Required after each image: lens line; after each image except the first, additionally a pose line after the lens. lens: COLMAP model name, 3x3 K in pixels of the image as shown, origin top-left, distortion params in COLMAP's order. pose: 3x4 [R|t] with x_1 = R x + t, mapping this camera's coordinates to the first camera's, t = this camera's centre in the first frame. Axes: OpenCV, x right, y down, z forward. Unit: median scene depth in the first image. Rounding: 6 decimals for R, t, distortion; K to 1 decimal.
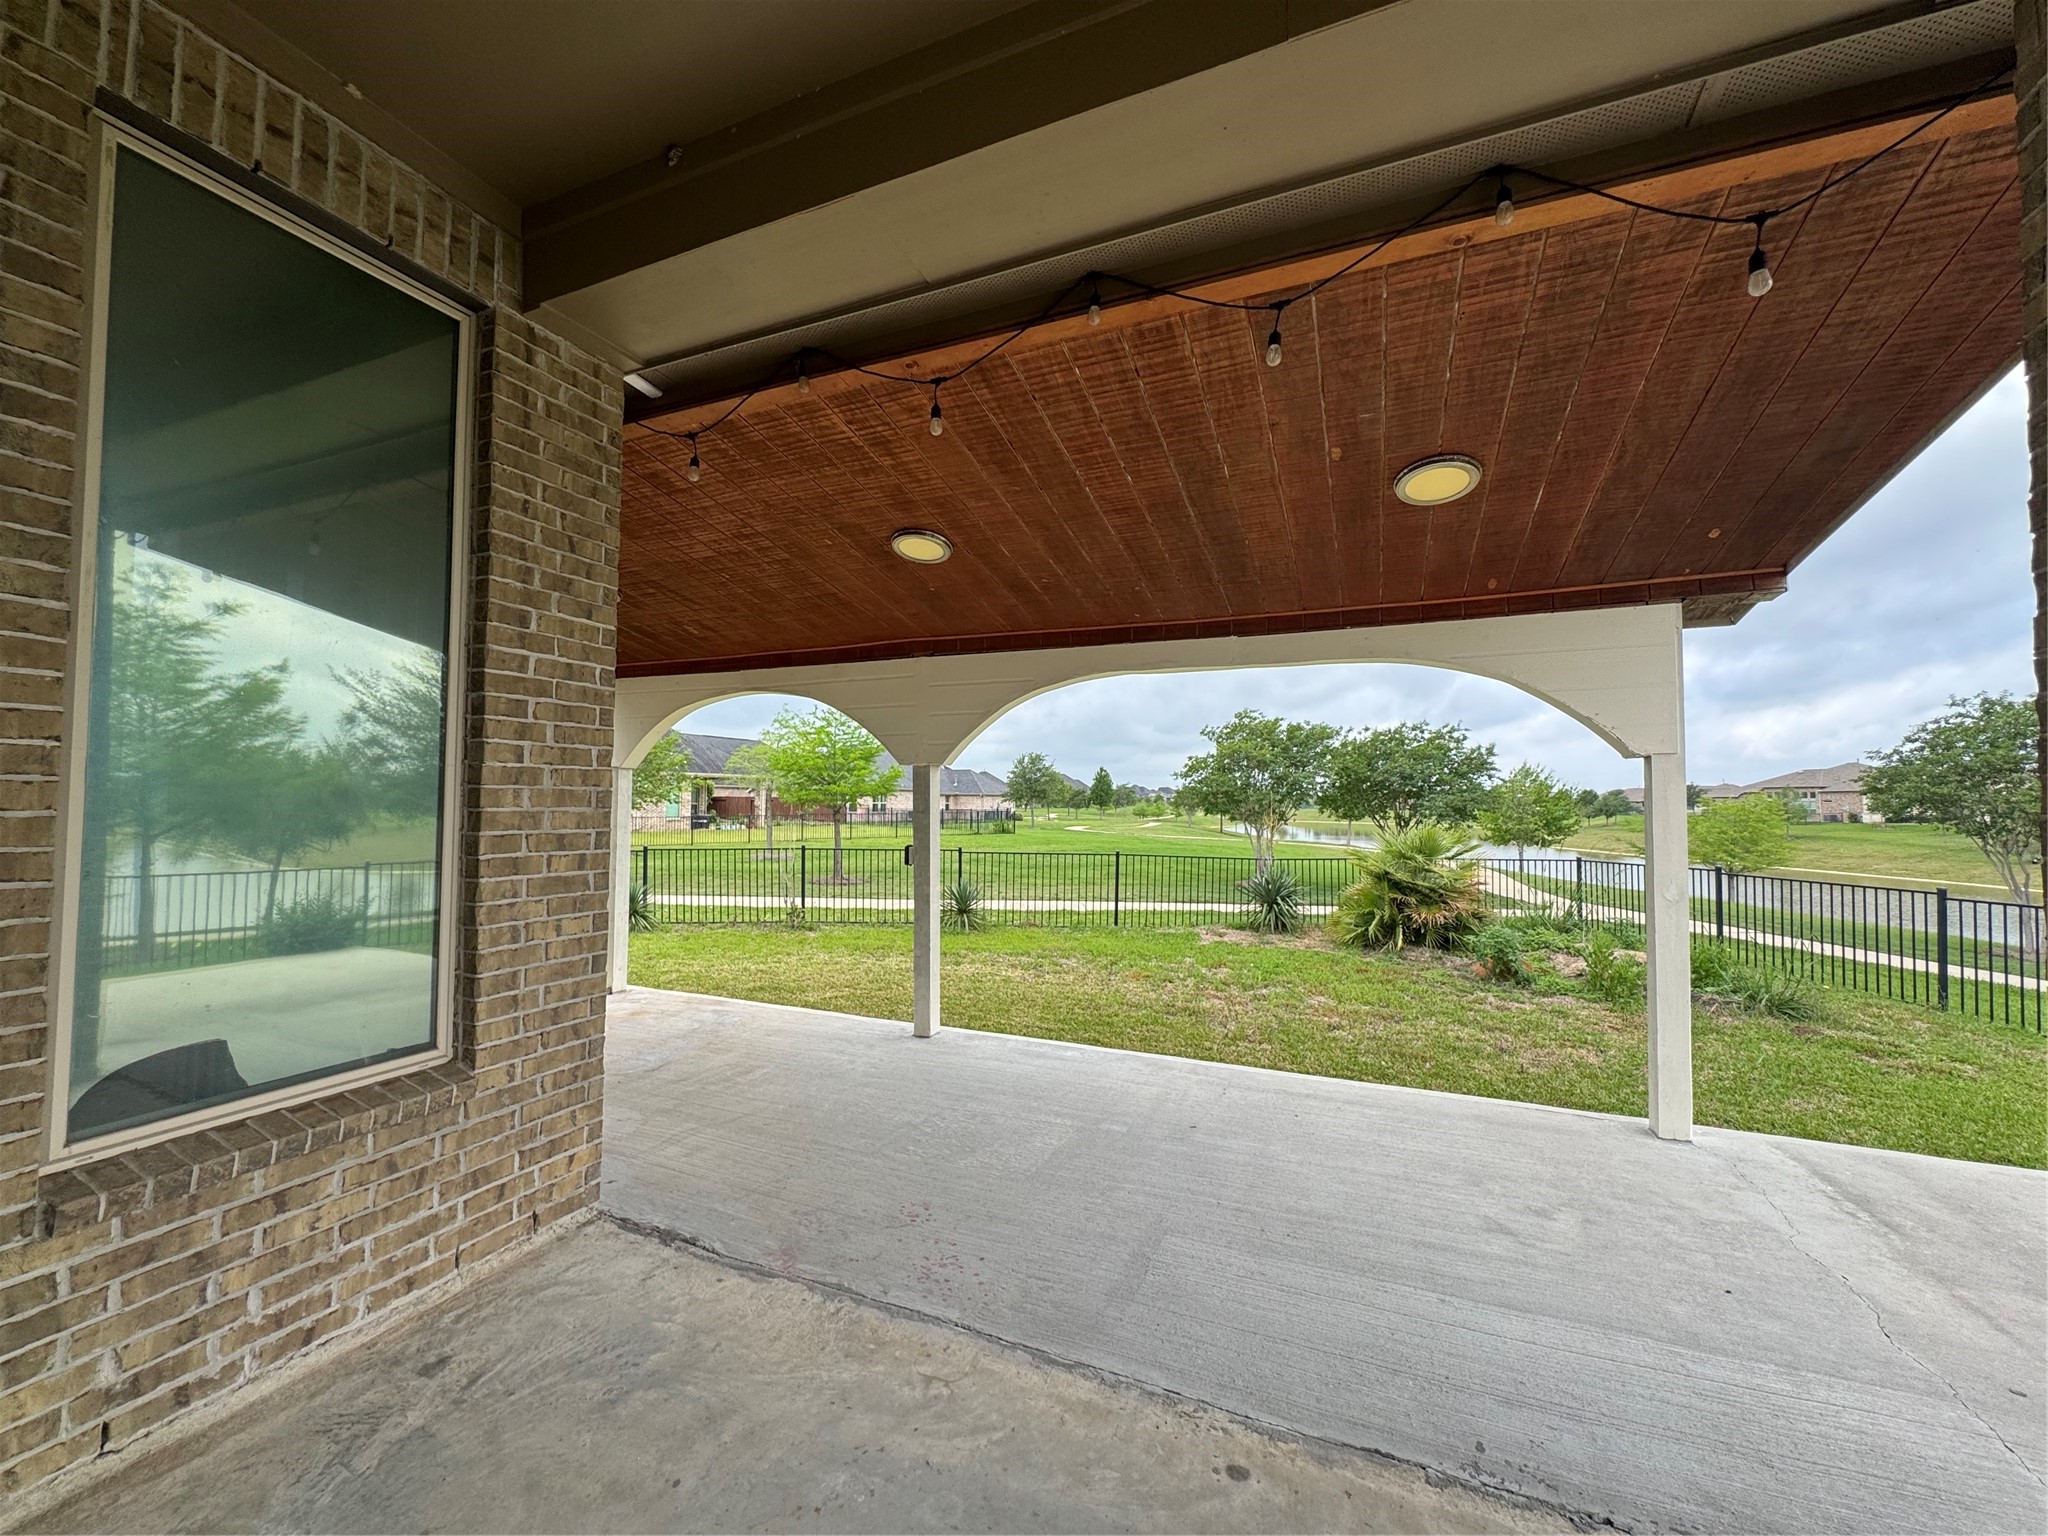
lens RADIAL K [[822.2, 0, 1020.3], [0, 822.2, 769.0], [0, 0, 1]] dist [-0.003125, 0.000186]
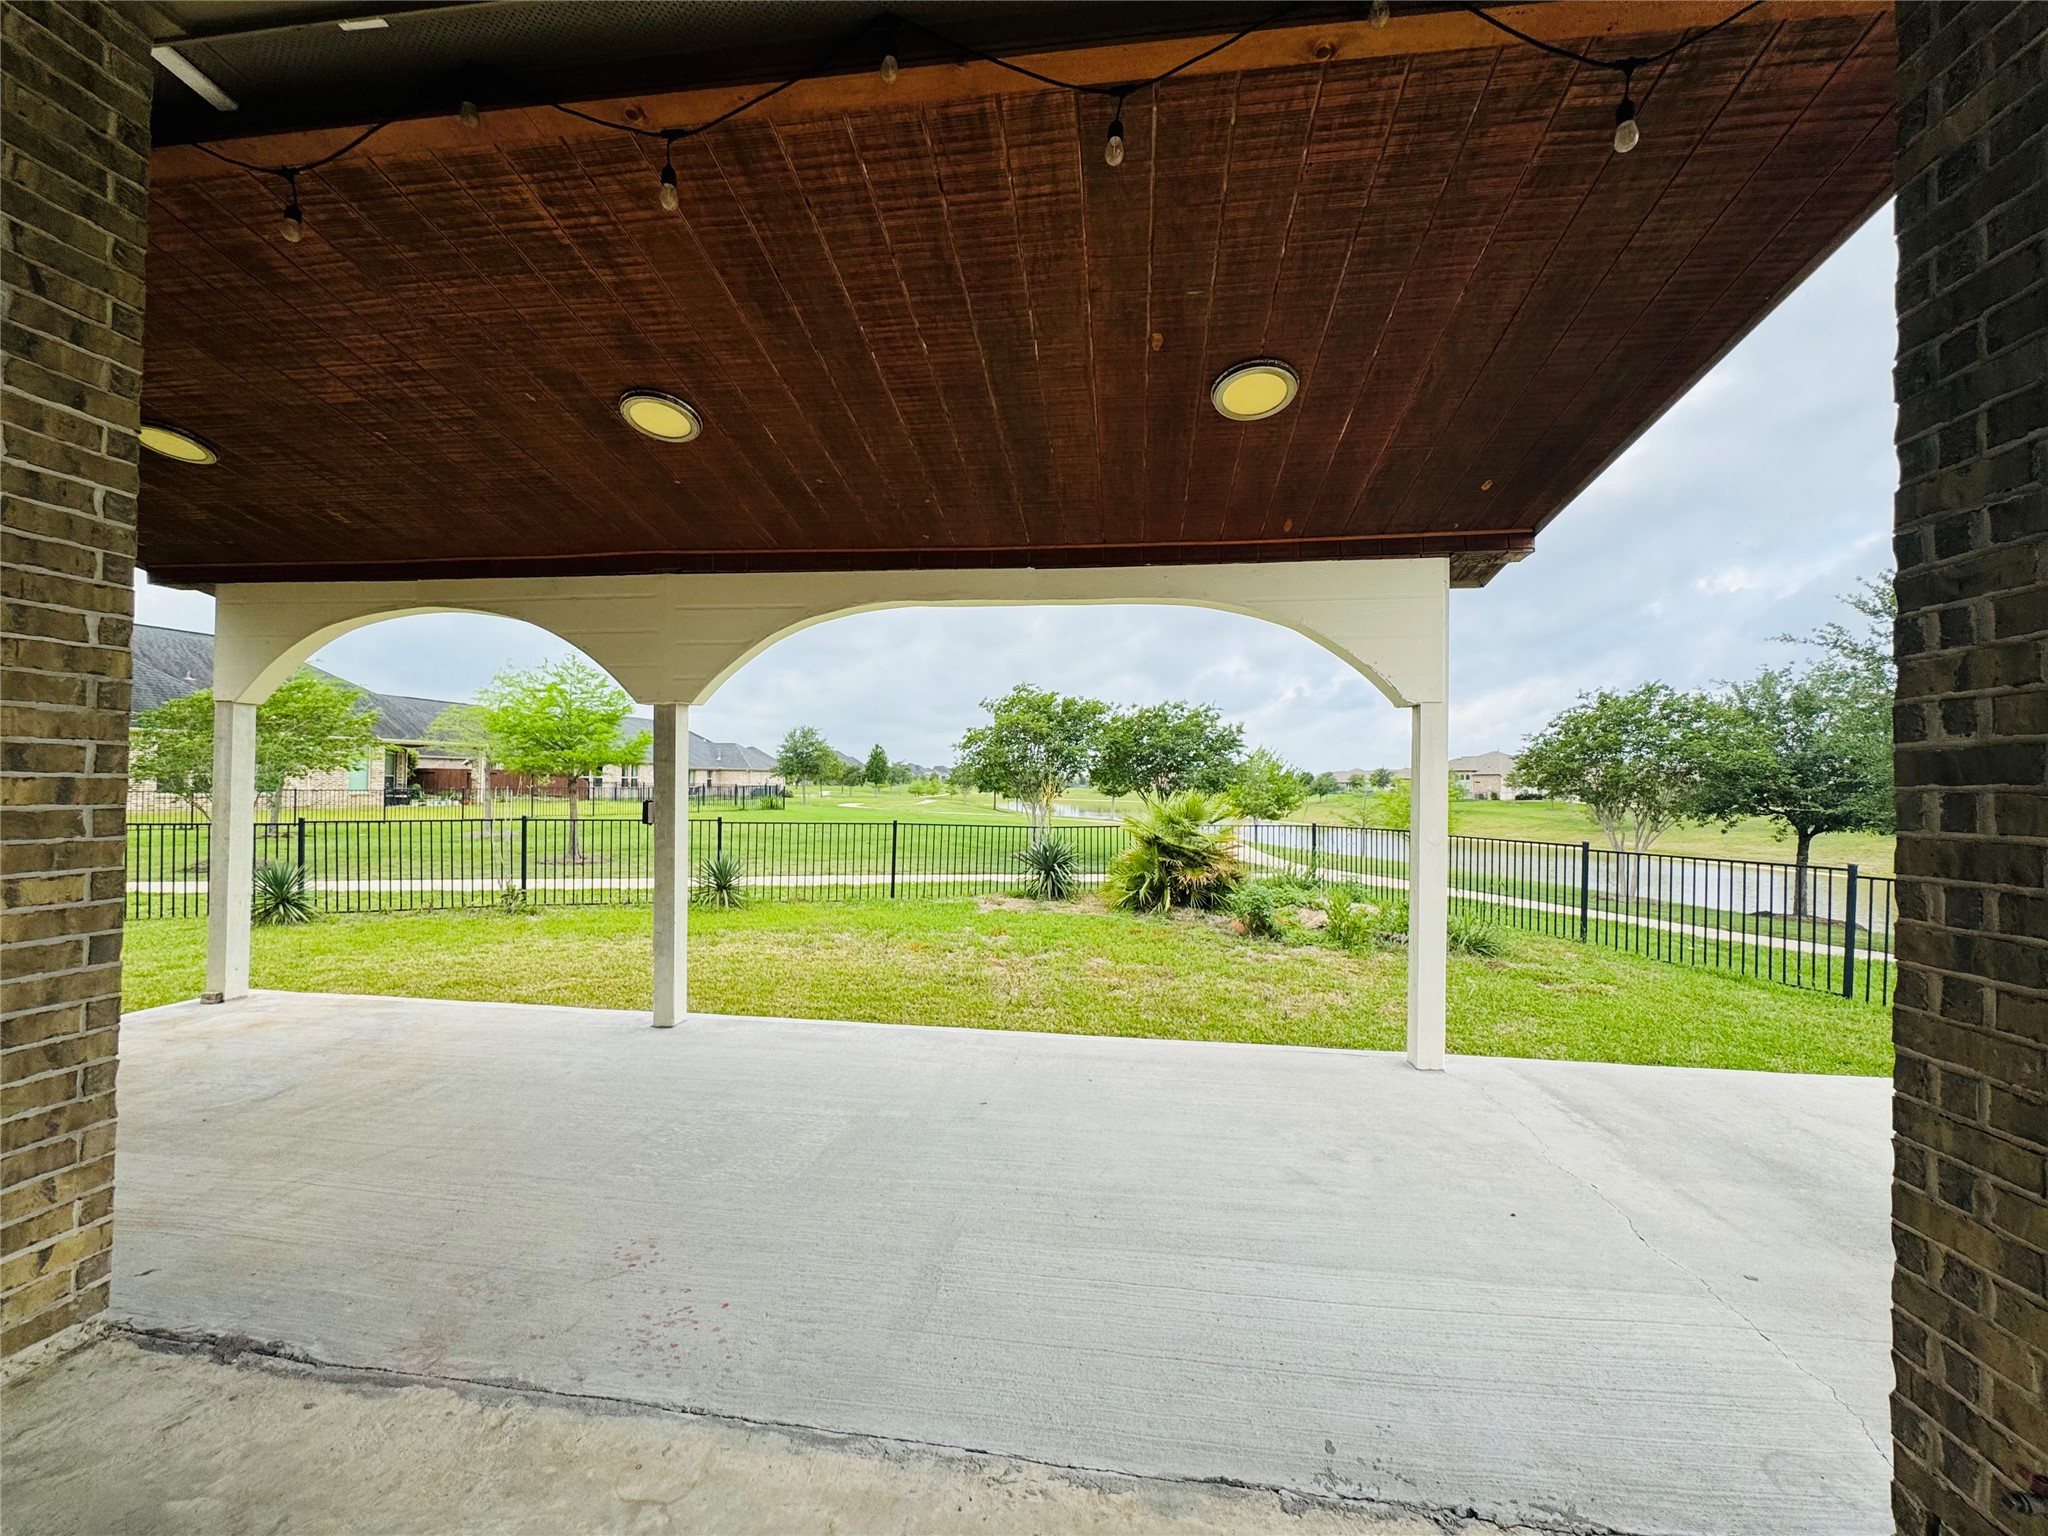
lens RADIAL K [[820.1, 0, 1021.5], [0, 820.1, 770.2], [0, 0, 1]] dist [-0.003697, 0.000470]
pose [[0.962751, 0.009354, 0.270227, 0.006028], [-0.016360, 0.999586, 0.023687, 0.052832], [-0.269893, -0.027226, 0.962505, 0.144278]]
